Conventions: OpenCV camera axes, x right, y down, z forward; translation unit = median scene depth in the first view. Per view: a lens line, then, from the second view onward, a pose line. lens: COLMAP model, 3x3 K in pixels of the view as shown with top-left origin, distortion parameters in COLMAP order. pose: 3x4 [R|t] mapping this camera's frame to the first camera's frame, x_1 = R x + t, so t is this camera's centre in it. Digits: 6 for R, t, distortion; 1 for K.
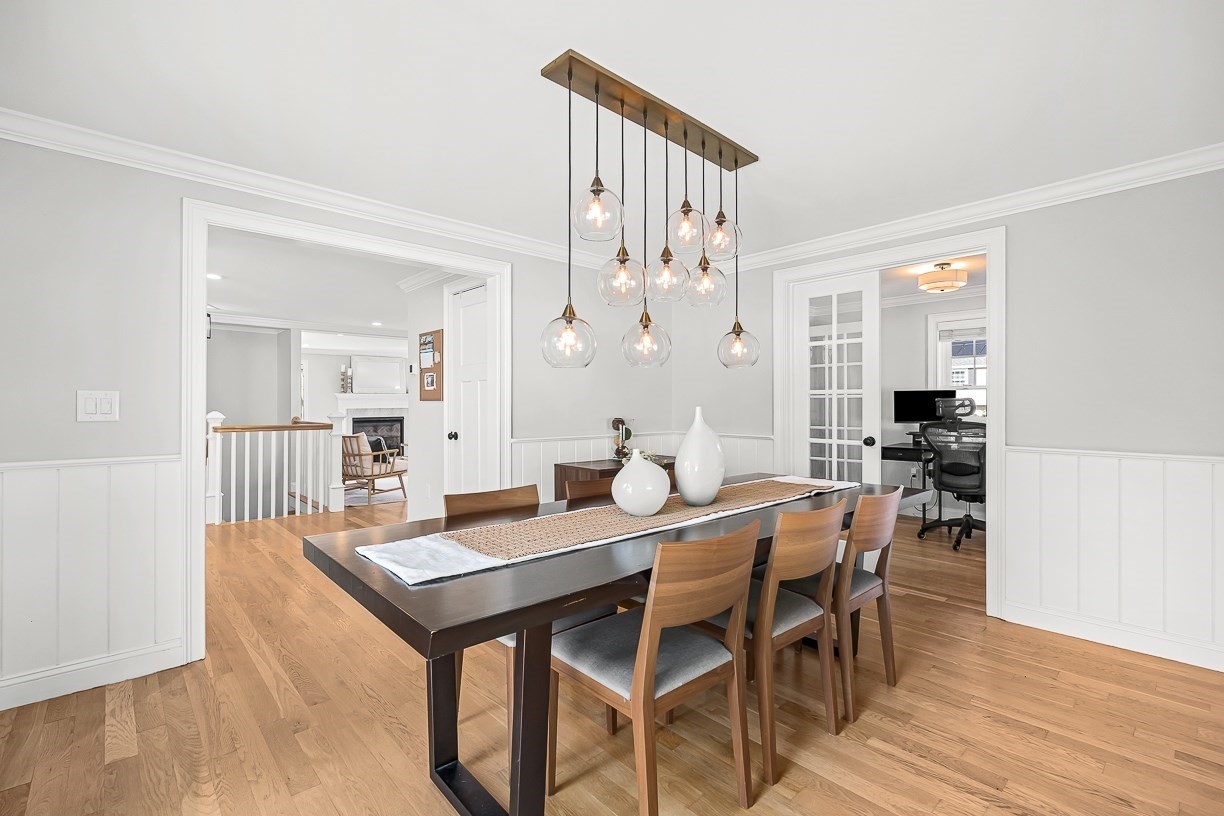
lens RADIAL K [[540.0, 0, 605.8], [0, 540.0, 405.6], [0, 0, 1]] dist [-0.000826, 0.000061]
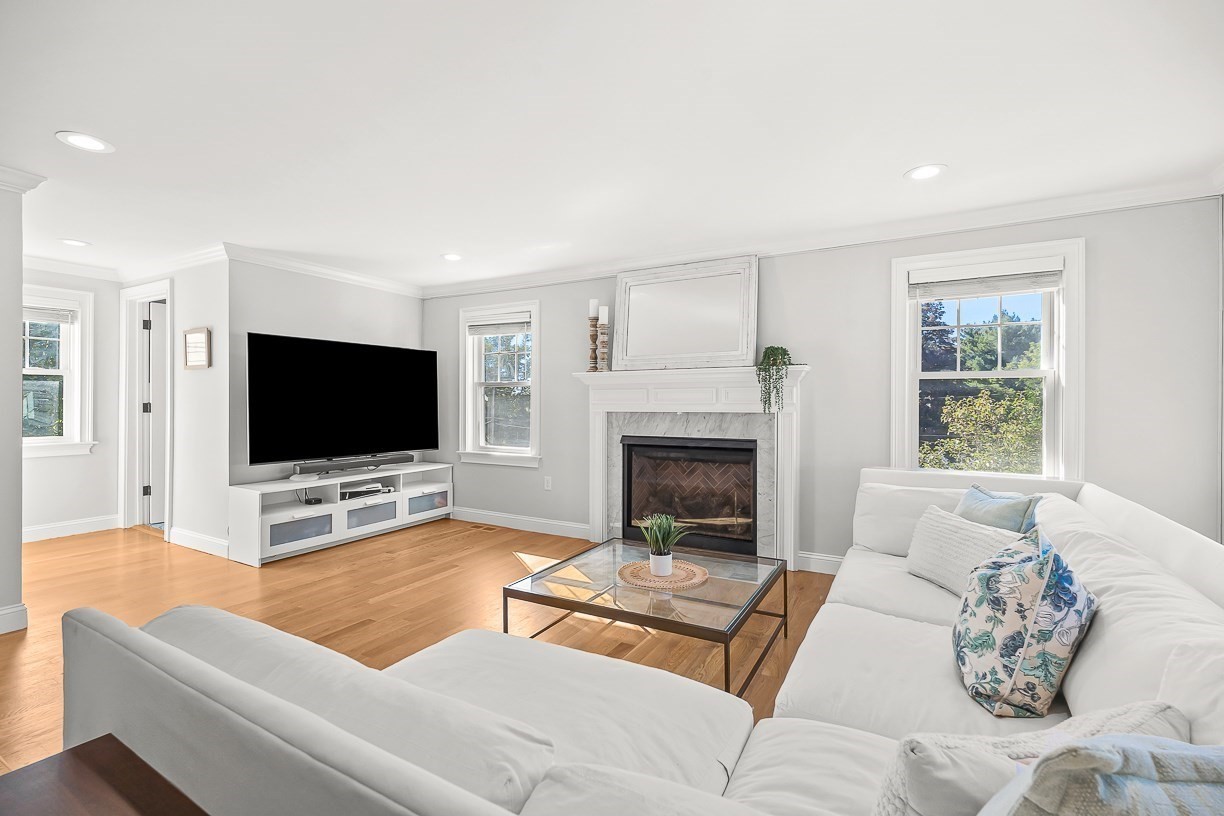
lens RADIAL K [[540.0, 0, 605.8], [0, 540.0, 405.6], [0, 0, 1]] dist [-0.000826, 0.000061]
pose [[0.306362, 0.005621, -0.951898, -0.110269], [-0.003427, 0.999983, 0.004802, -0.000538], [0.951909, 0.001791, 0.306376, 0.880345]]
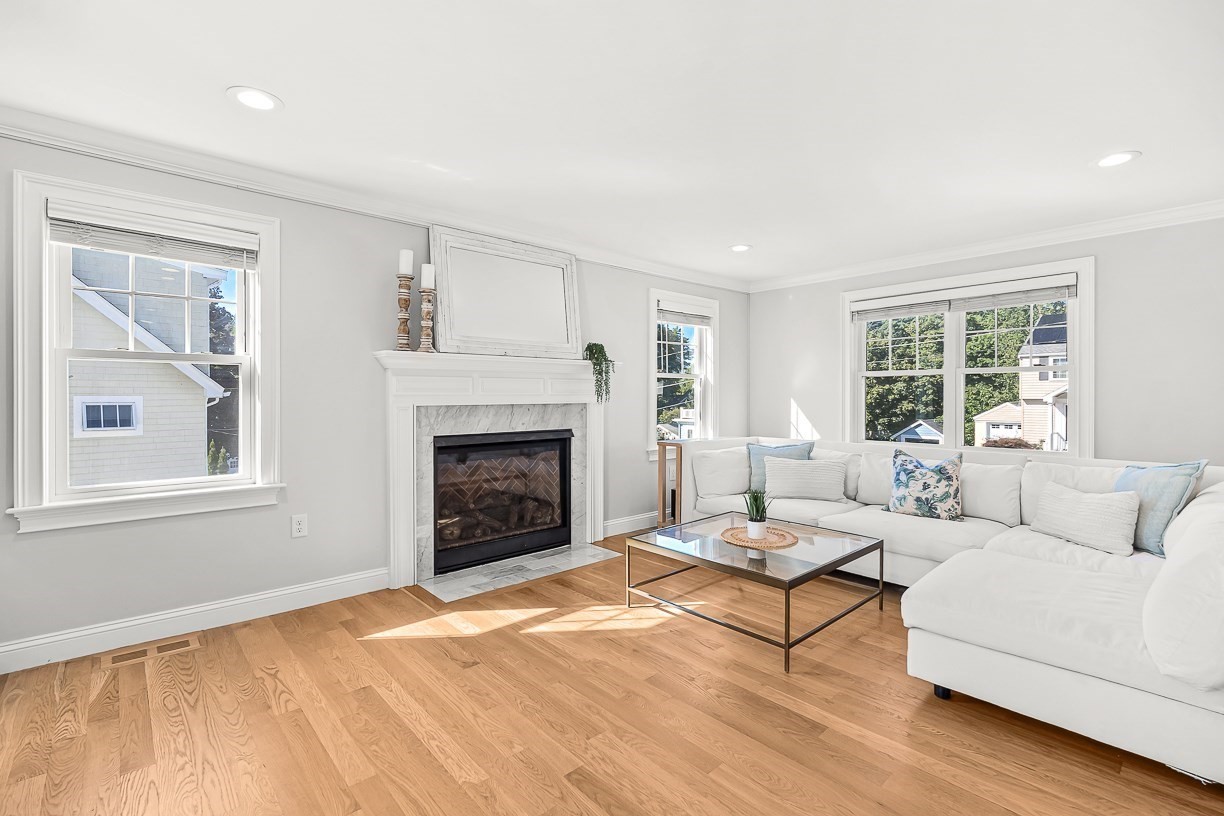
lens RADIAL K [[559.4, 0, 607.2], [0, 559.4, 398.2], [0, 0, 1]] dist [-0.002748, -0.000362]
pose [[0.999957, 0.001364, -0.009126, -0.375395], [-0.001326, 0.999990, 0.004168, 0.000225], [0.009132, -0.004156, 0.999950, 0.702593]]
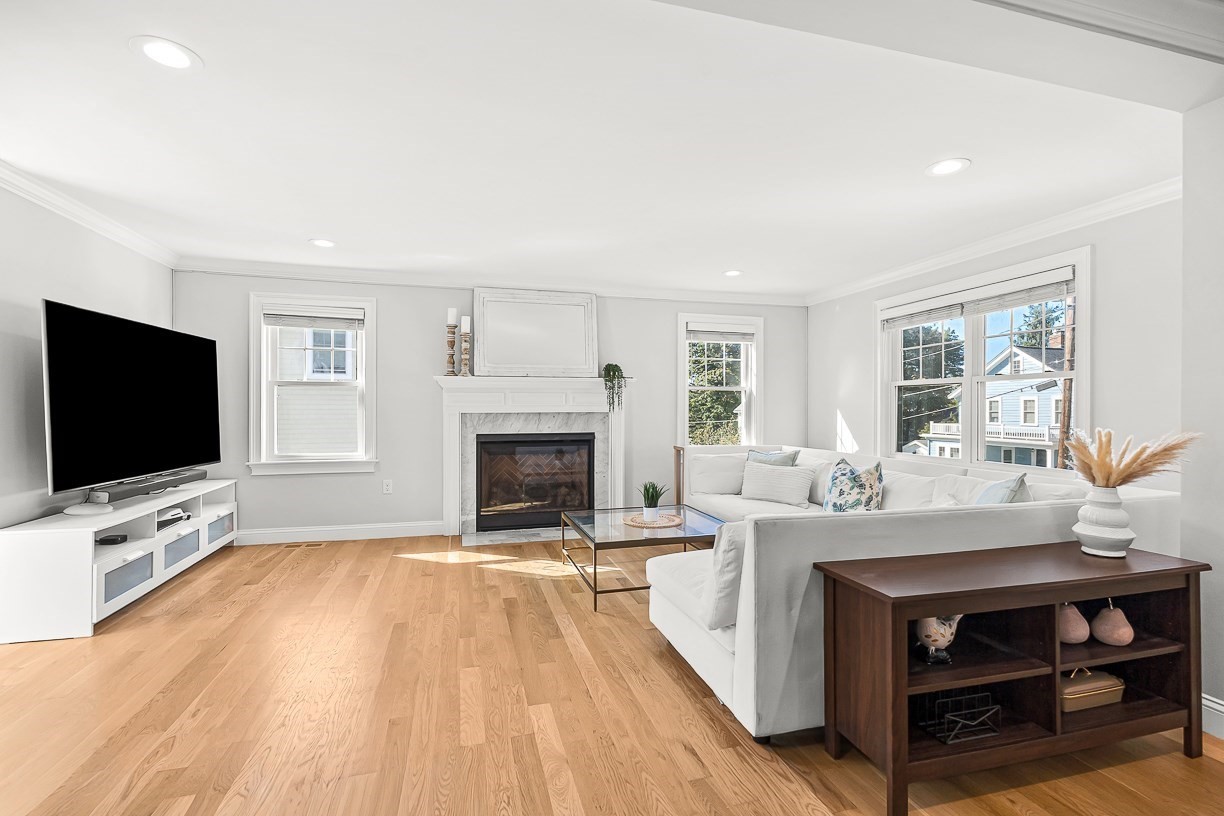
lens RADIAL K [[557.1, 0, 601.1], [0, 557.1, 406.5], [0, 0, 1]] dist [-0.000460, -0.000153]
pose [[0.884229, 0.001133, -0.467053, -0.181080], [-0.002274, 0.999996, -0.001879, 0.001290], [0.467049, 0.002723, 0.884227, 0.666379]]
